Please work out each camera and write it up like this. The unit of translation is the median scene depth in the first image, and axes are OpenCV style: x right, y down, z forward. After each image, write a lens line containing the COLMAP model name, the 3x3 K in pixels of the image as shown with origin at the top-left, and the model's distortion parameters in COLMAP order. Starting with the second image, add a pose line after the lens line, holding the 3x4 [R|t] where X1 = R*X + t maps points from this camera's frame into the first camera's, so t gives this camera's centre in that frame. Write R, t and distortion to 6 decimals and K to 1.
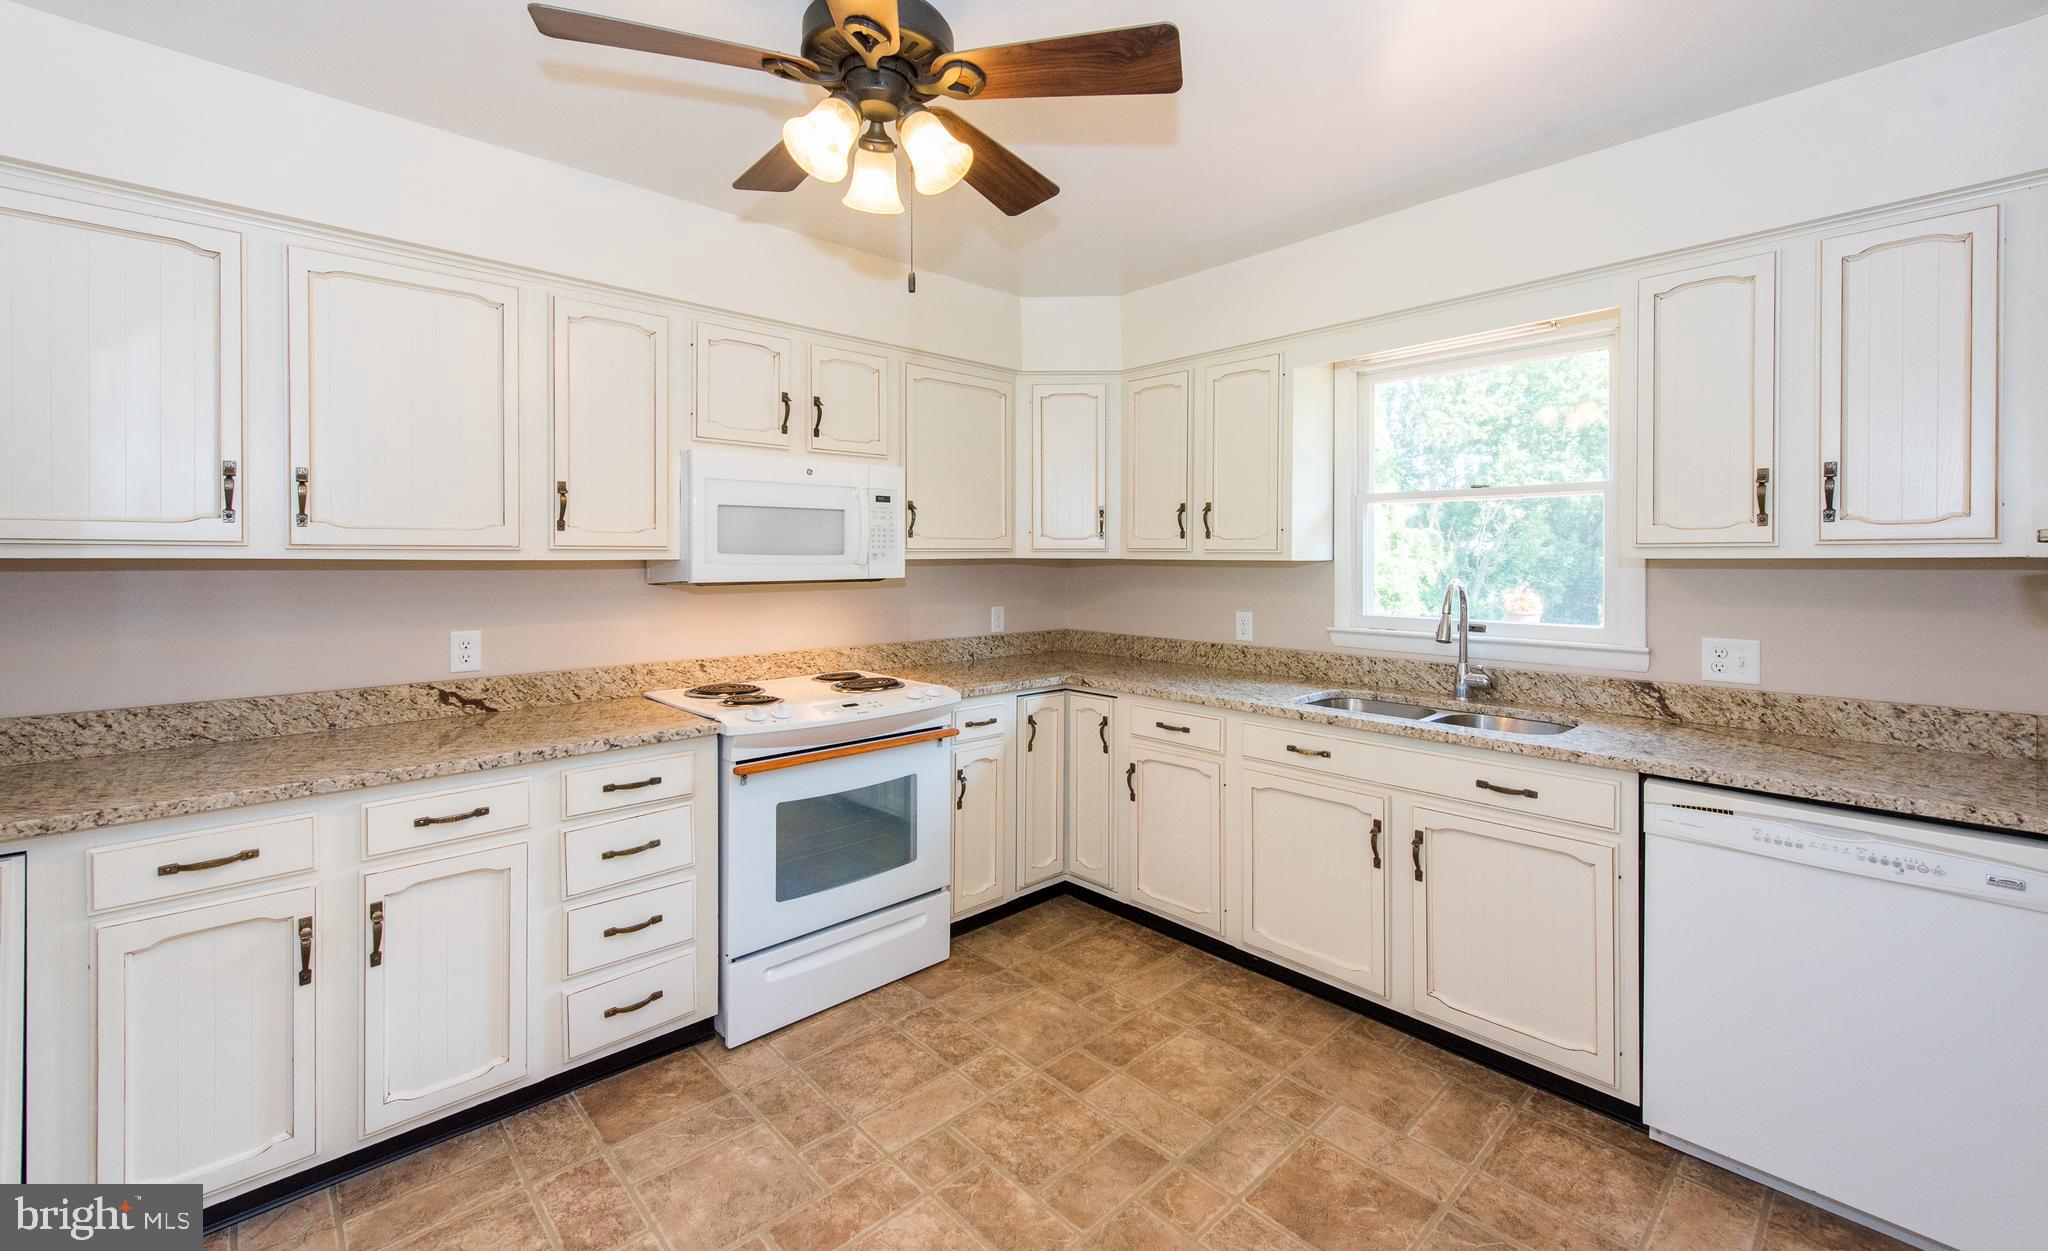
lens RADIAL K [[847.7, 0, 1049.1], [0, 847.7, 566.1], [0, 0, 1]] dist [0.015571, -0.008808]
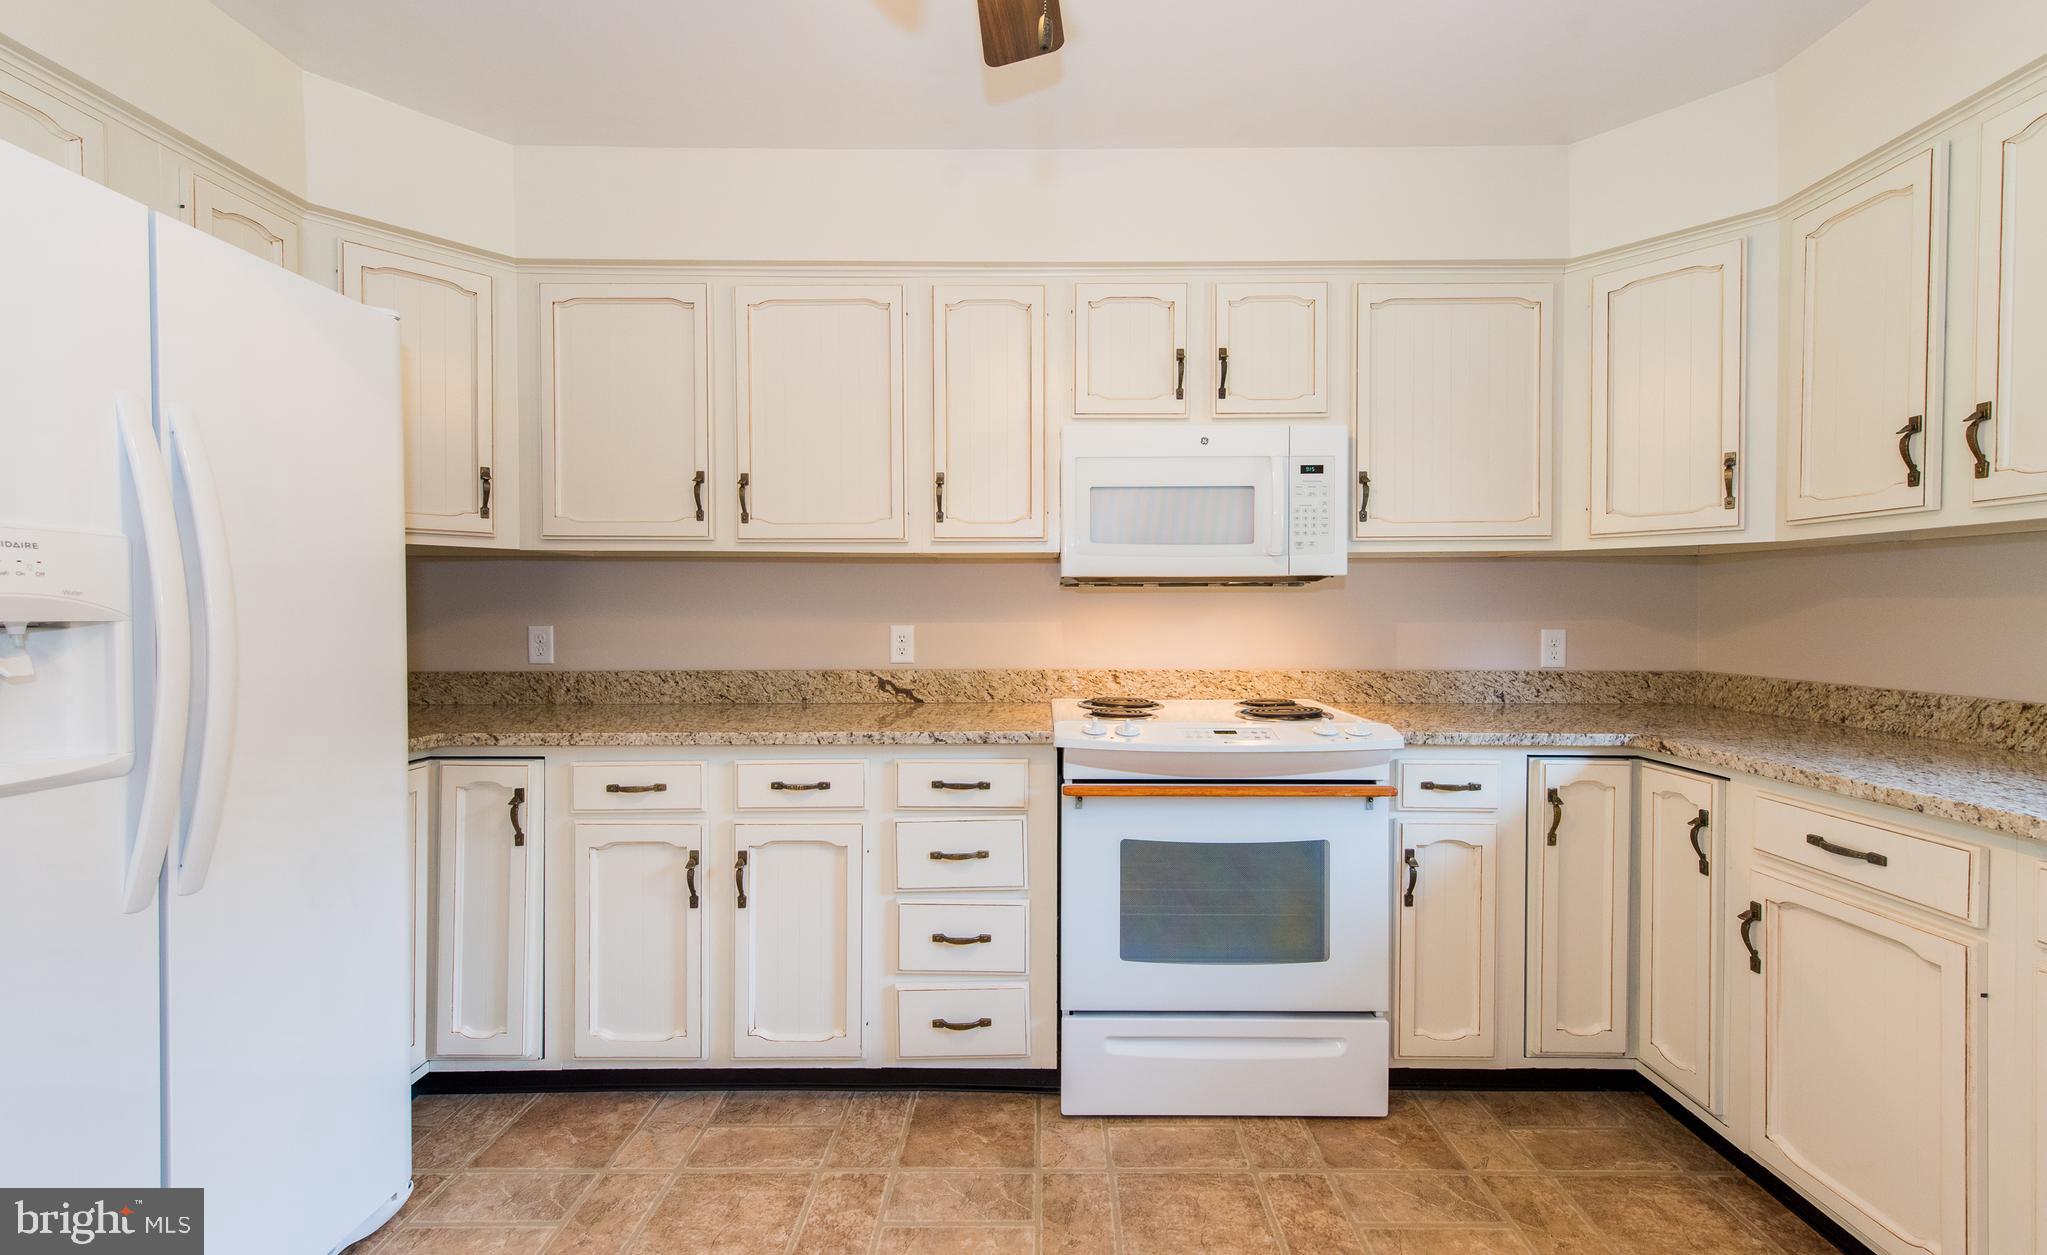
lens RADIAL K [[830.5, 0, 1041.9], [0, 830.5, 624.7], [0, 0, 1]] dist [0.016528, -0.007627]
pose [[0.714175, 0.008747, -0.699913, 0.165270], [-0.007019, 0.999961, 0.005335, 0.061812], [0.699932, 0.001102, 0.714208, 0.336013]]
